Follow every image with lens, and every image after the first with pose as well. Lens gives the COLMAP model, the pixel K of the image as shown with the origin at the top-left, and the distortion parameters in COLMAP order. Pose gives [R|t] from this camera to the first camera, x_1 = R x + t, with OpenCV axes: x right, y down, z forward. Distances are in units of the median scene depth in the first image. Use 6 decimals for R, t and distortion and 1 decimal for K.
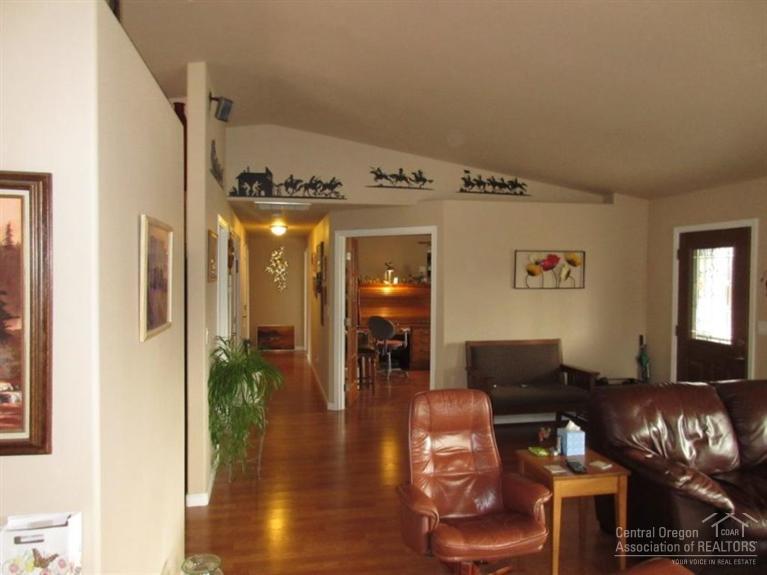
lens RADIAL K [[572.2, 0, 385.6], [0, 572.2, 285.0], [0, 0, 1]] dist [-0.004298, 0.004139]
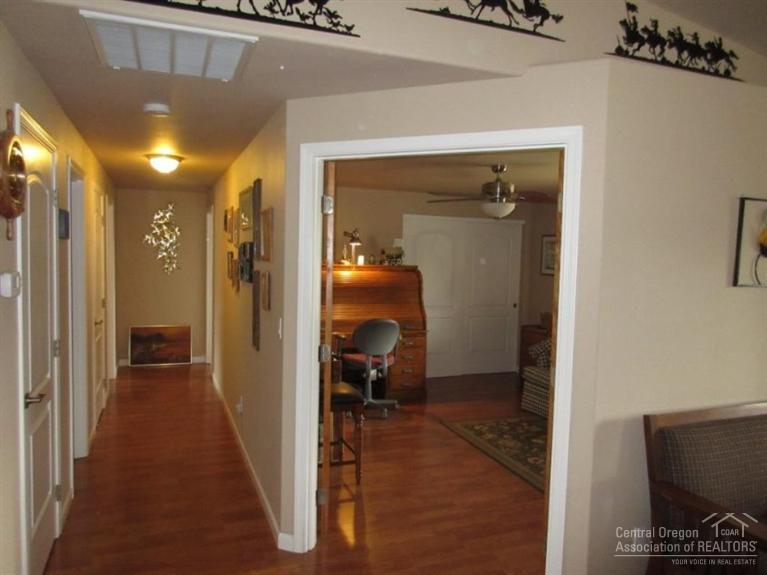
lens RADIAL K [[572.2, 0, 381.2], [0, 572.2, 289.6], [0, 0, 1]] dist [-0.004298, 0.004139]
pose [[0.984873, 0.005955, 0.173178, -0.108243], [-0.014192, 0.998824, 0.046366, -0.007417], [-0.172698, -0.048123, 0.983799, 0.596077]]
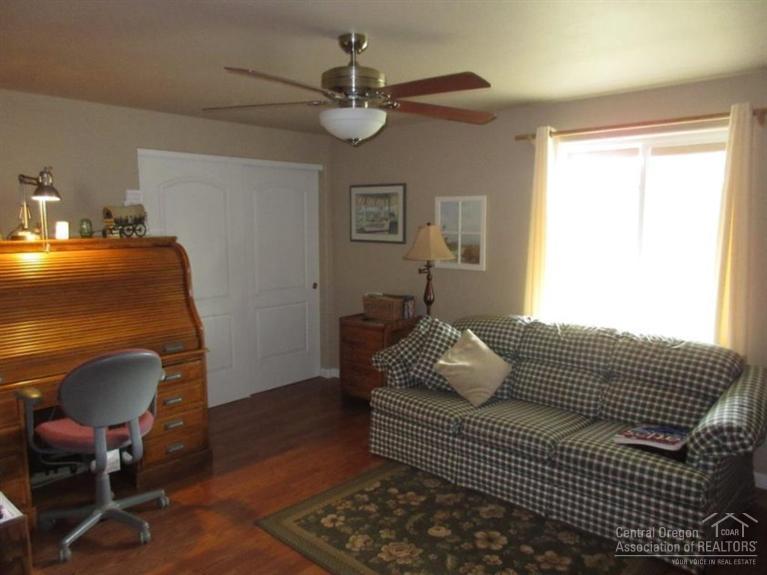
lens RADIAL K [[572.2, 0, 383.5], [0, 572.2, 288.2], [0, 0, 1]] dist [-0.004298, 0.004139]
pose [[0.796720, -0.081717, 0.598798, -0.053039], [0.019313, 0.993753, 0.109919, -0.011085], [-0.604039, -0.076010, 0.793321, 0.995530]]
